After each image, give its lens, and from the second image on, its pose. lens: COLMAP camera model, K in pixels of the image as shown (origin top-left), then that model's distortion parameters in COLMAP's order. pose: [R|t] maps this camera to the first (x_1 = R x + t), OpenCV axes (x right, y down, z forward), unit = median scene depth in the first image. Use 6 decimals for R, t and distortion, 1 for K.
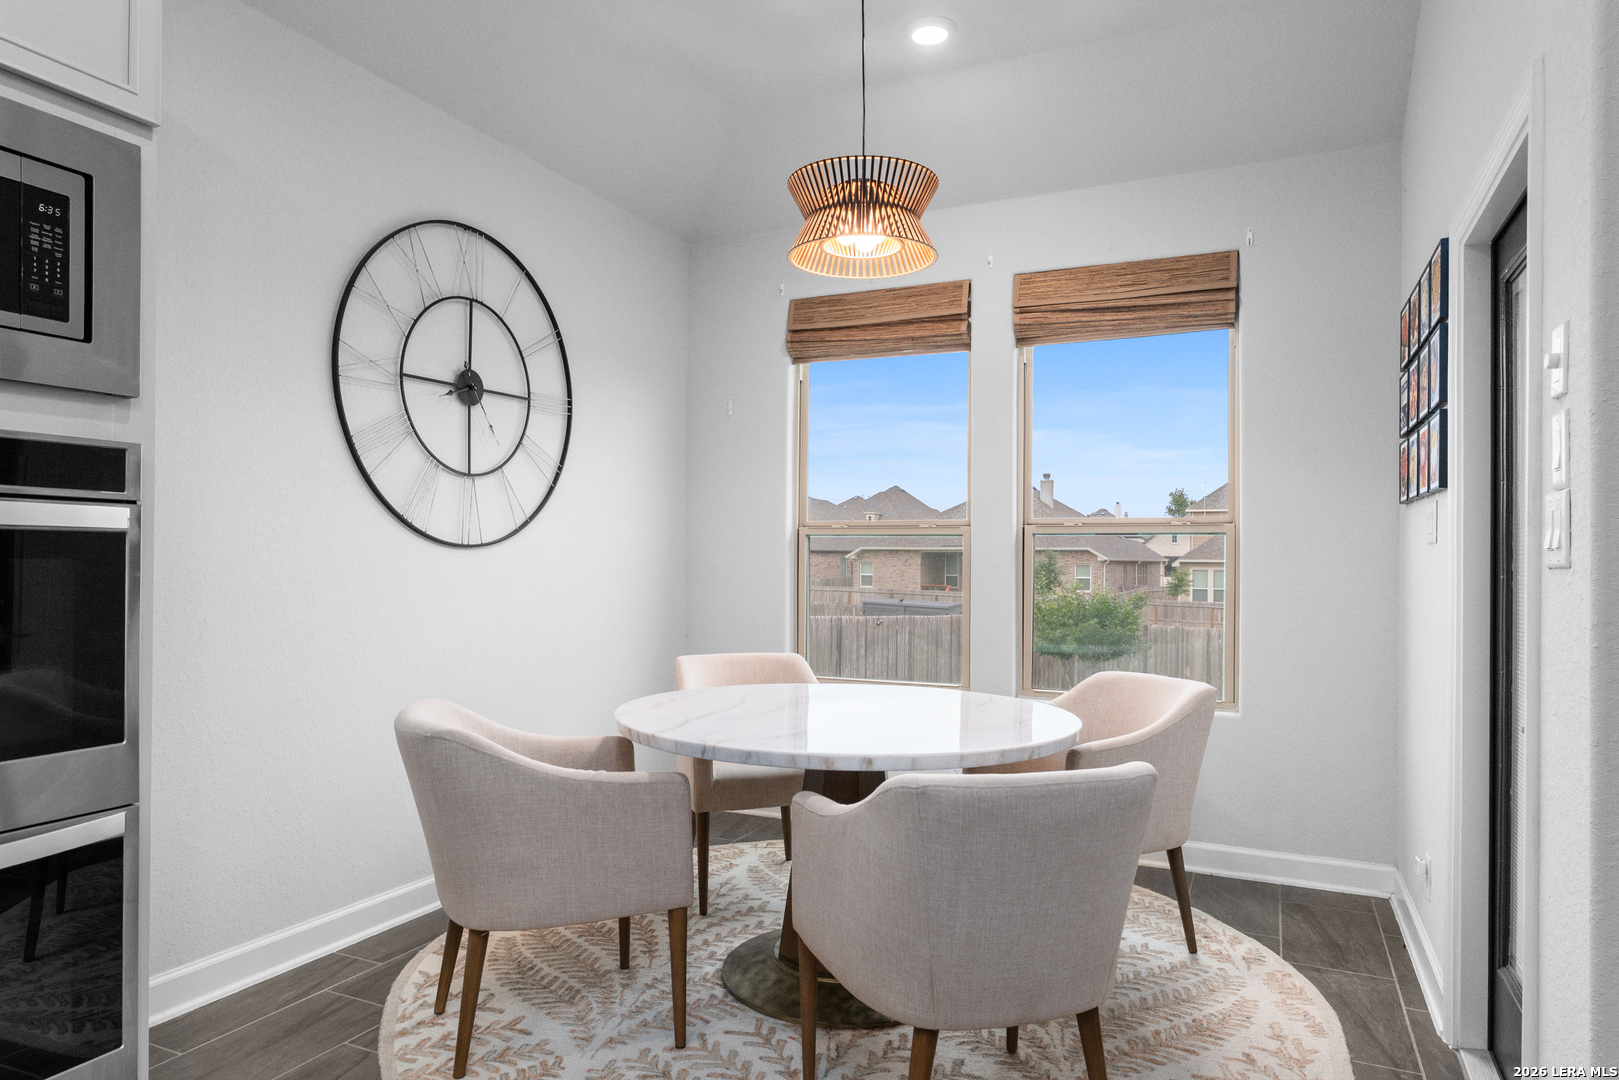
lens RADIAL K [[1002.9, 0, 805.9], [0, 1002.9, 563.6], [0, 0, 1]] dist [-0.000828, -0.001454]
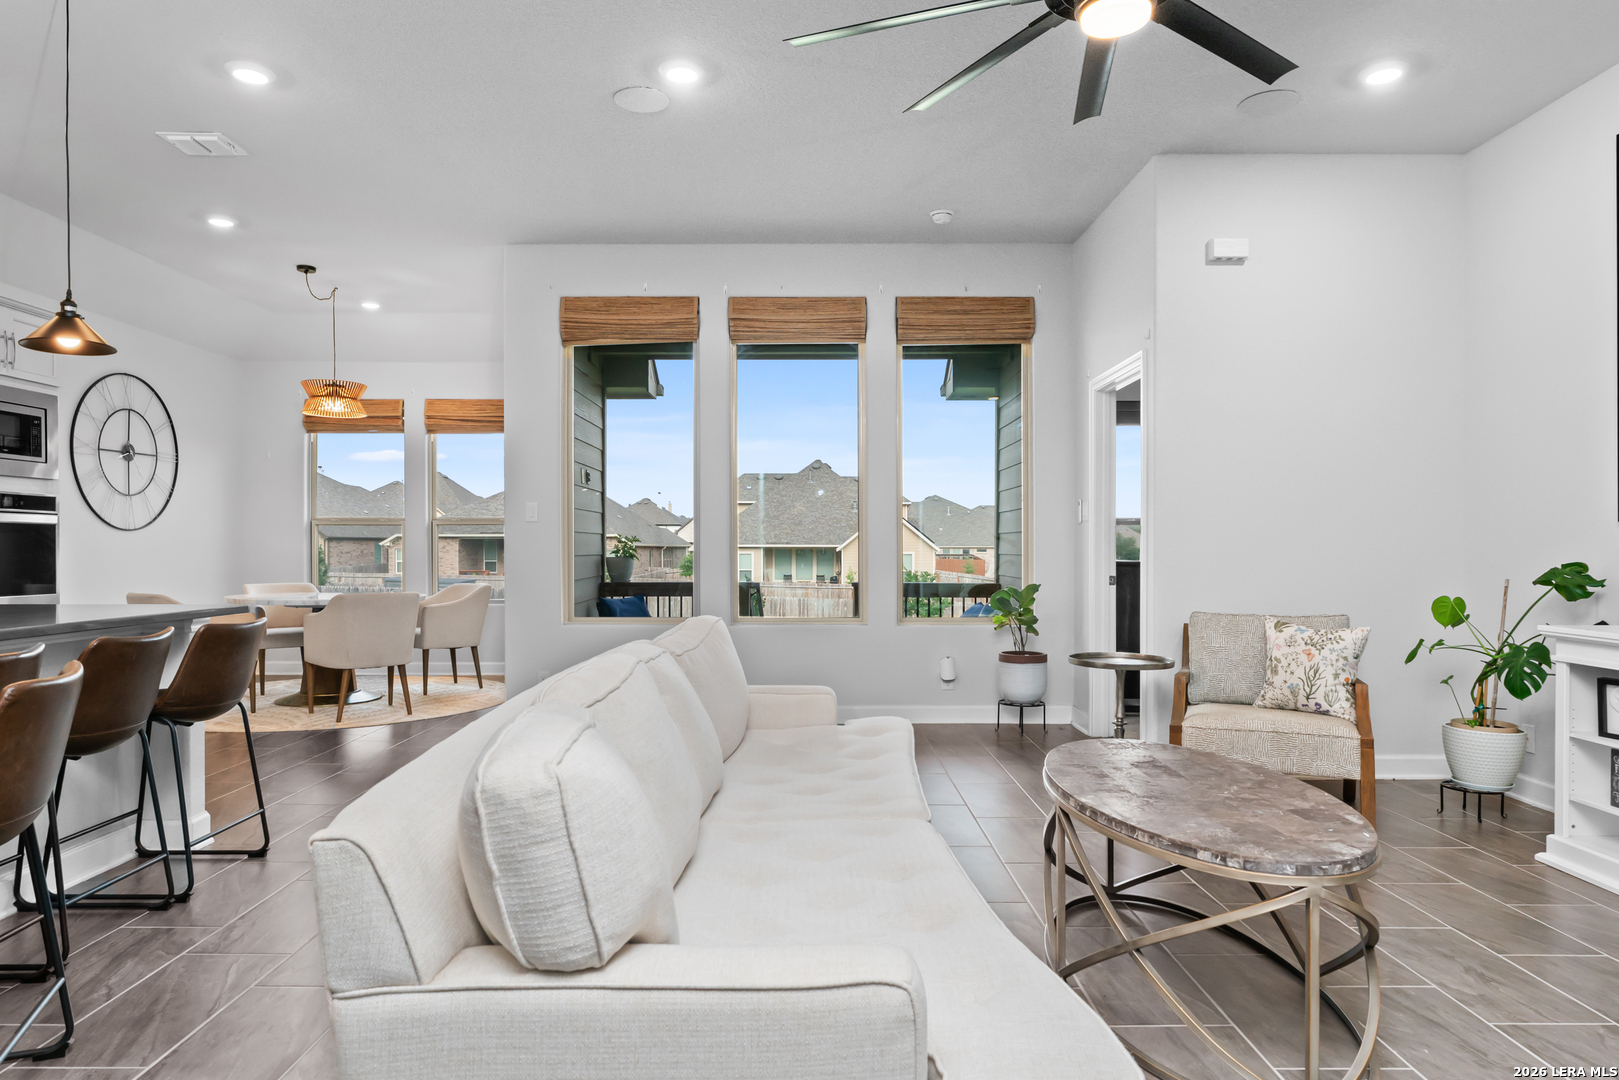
lens RADIAL K [[1000.2, 0, 806.4], [0, 1000.2, 552.2], [0, 0, 1]] dist [-0.003631, -0.000839]
pose [[0.905910, -0.007545, 0.423404, 0.048181], [0.006917, 0.999972, 0.003021, 0.028571], [-0.423415, 0.000192, 0.905936, -1.303373]]
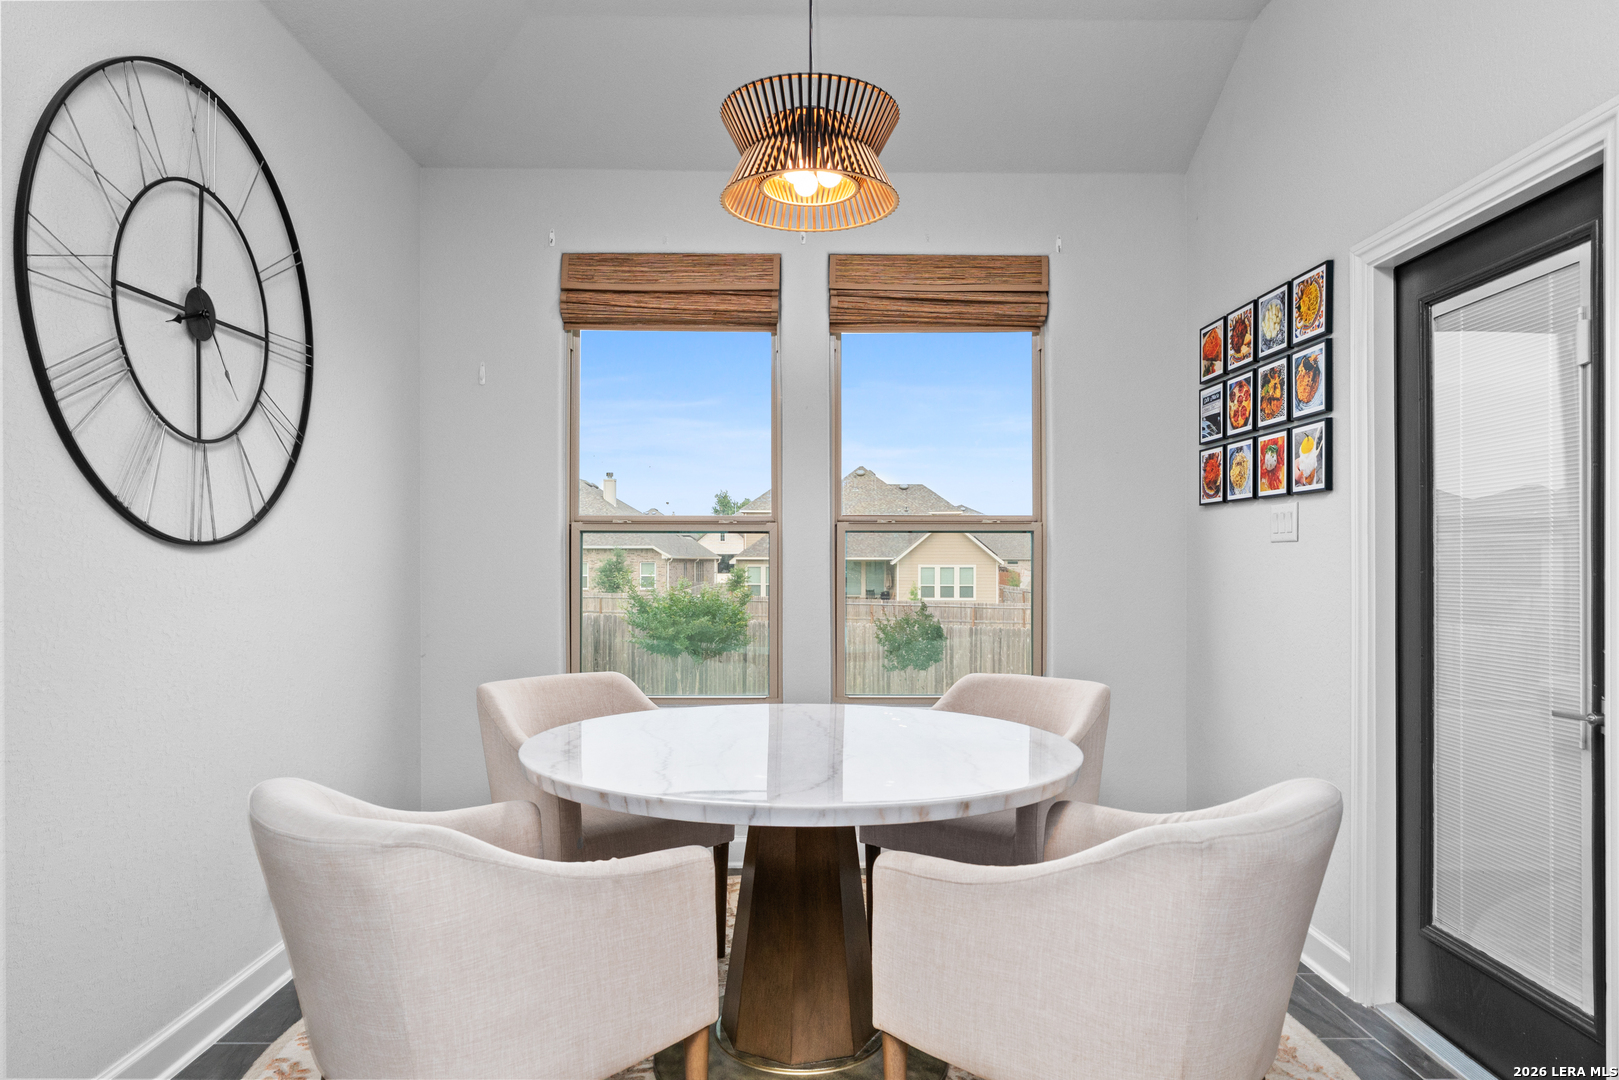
lens RADIAL K [[1002.9, 0, 805.9], [0, 1002.9, 563.6], [0, 0, 1]] dist [-0.000828, -0.001454]
pose [[0.902564, -0.007930, 0.430483, -0.234641], [0.007207, 0.999969, 0.003310, -0.002966], [-0.430496, 0.000115, 0.902592, 0.179750]]
